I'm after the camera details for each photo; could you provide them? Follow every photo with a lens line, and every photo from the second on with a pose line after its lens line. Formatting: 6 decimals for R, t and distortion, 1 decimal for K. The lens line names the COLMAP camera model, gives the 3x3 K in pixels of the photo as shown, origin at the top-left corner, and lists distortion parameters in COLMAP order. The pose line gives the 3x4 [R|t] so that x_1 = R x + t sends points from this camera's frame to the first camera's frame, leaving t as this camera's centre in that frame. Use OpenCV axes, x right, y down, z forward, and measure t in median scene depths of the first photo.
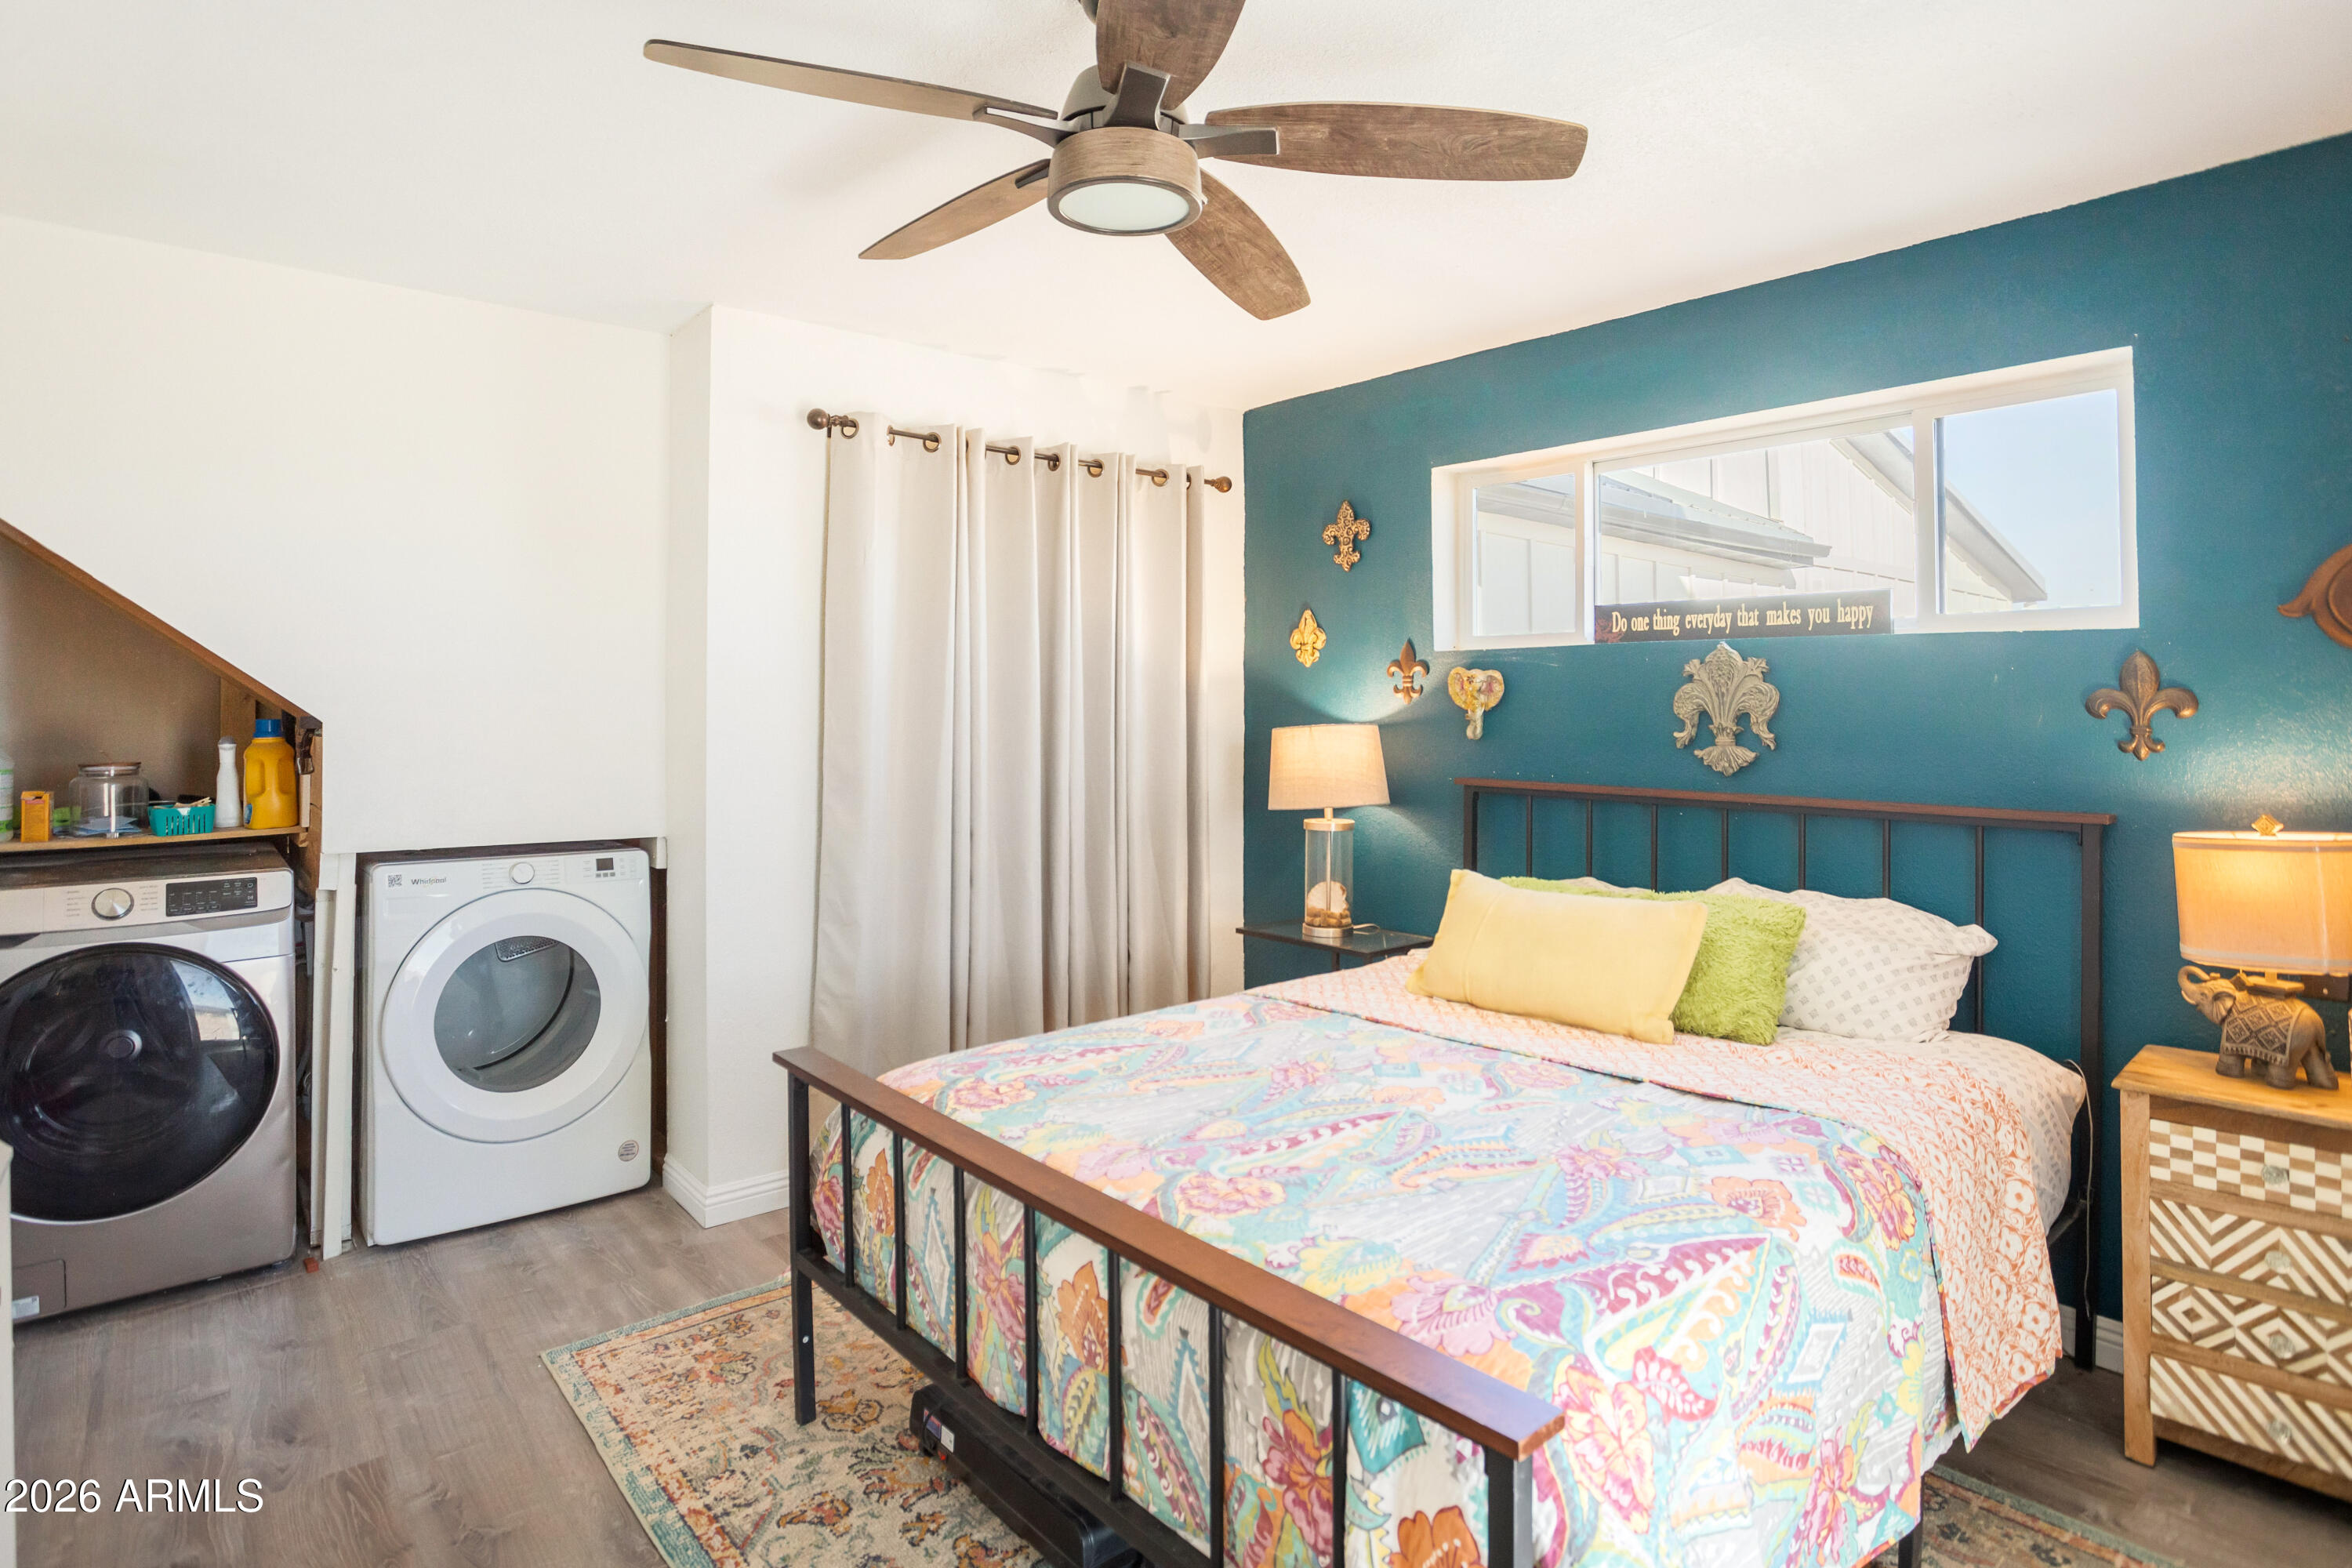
lens RADIAL K [[1182.7, 0, 1142.3], [0, 1182.7, 706.6], [0, 0, 1]] dist [-0.030767, 0.004195]
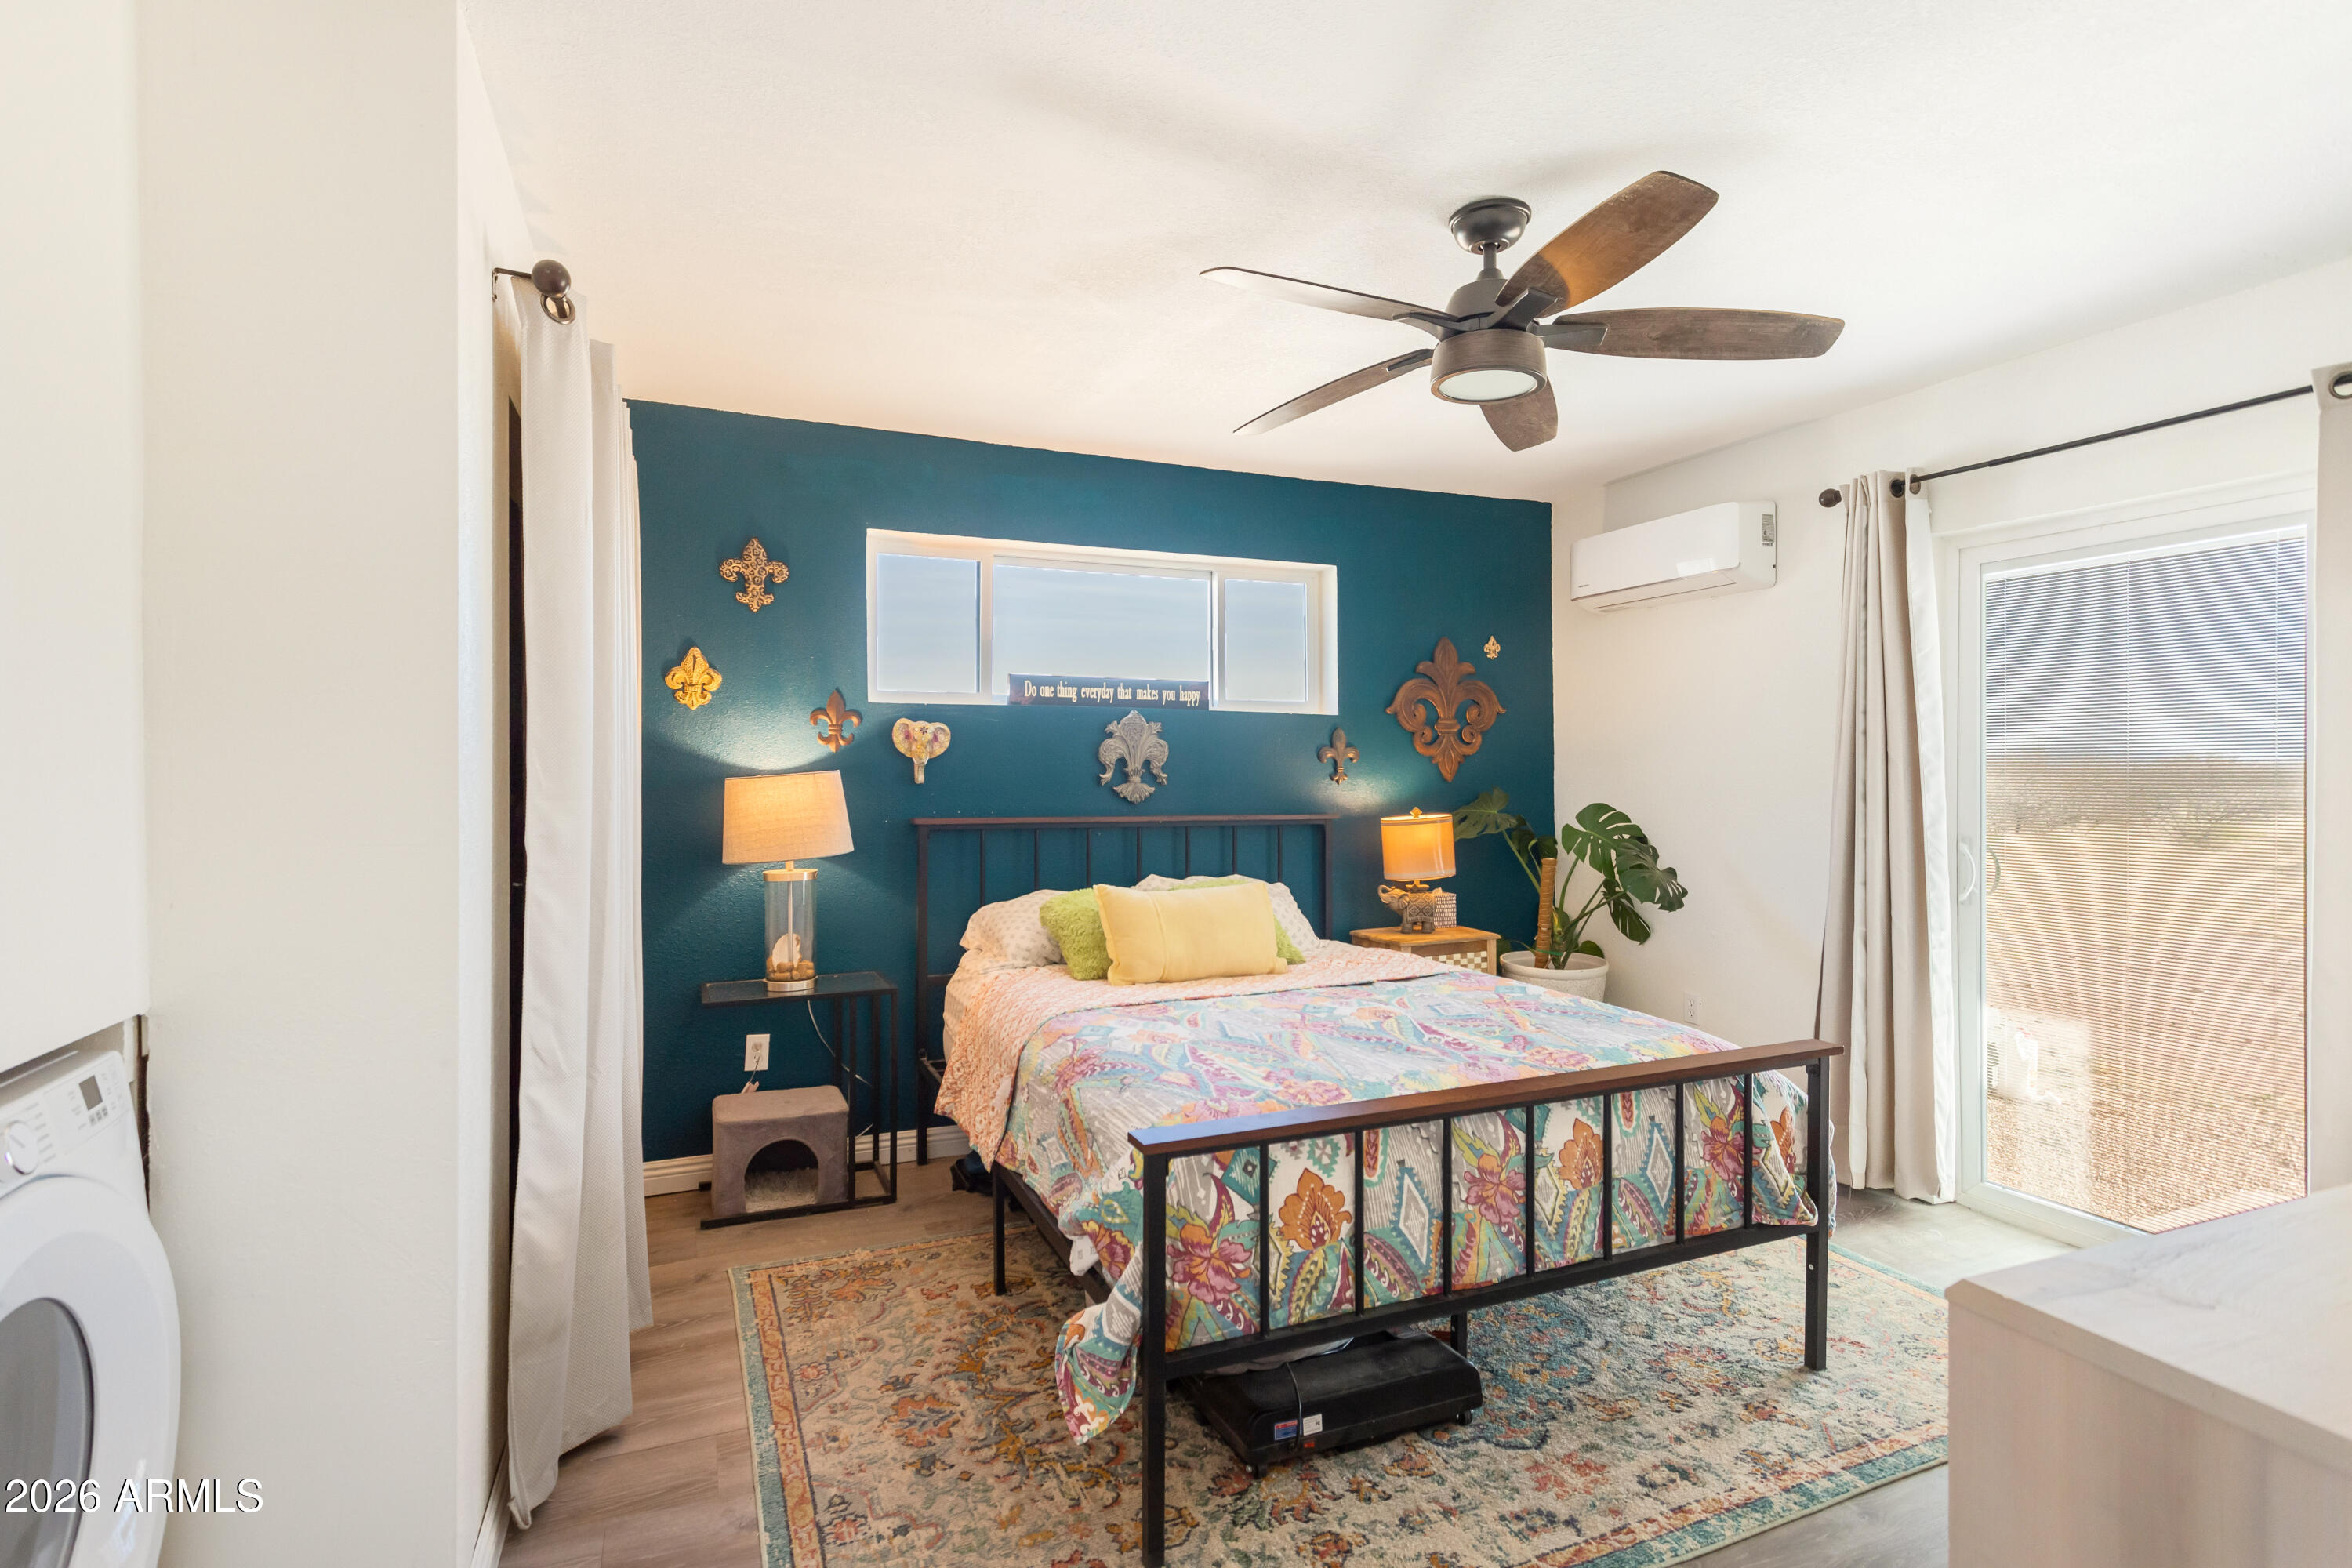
lens RADIAL K [[1139.9, 0, 1173.5], [0, 1139.9, 771.5], [0, 0, 1]] dist [0.000797, 0.000919]
pose [[0.320607, -0.004655, 0.947201, -0.772608], [-0.000946, 0.999986, 0.005235, 0.011799], [-0.947212, -0.002575, 0.320598, 0.501671]]
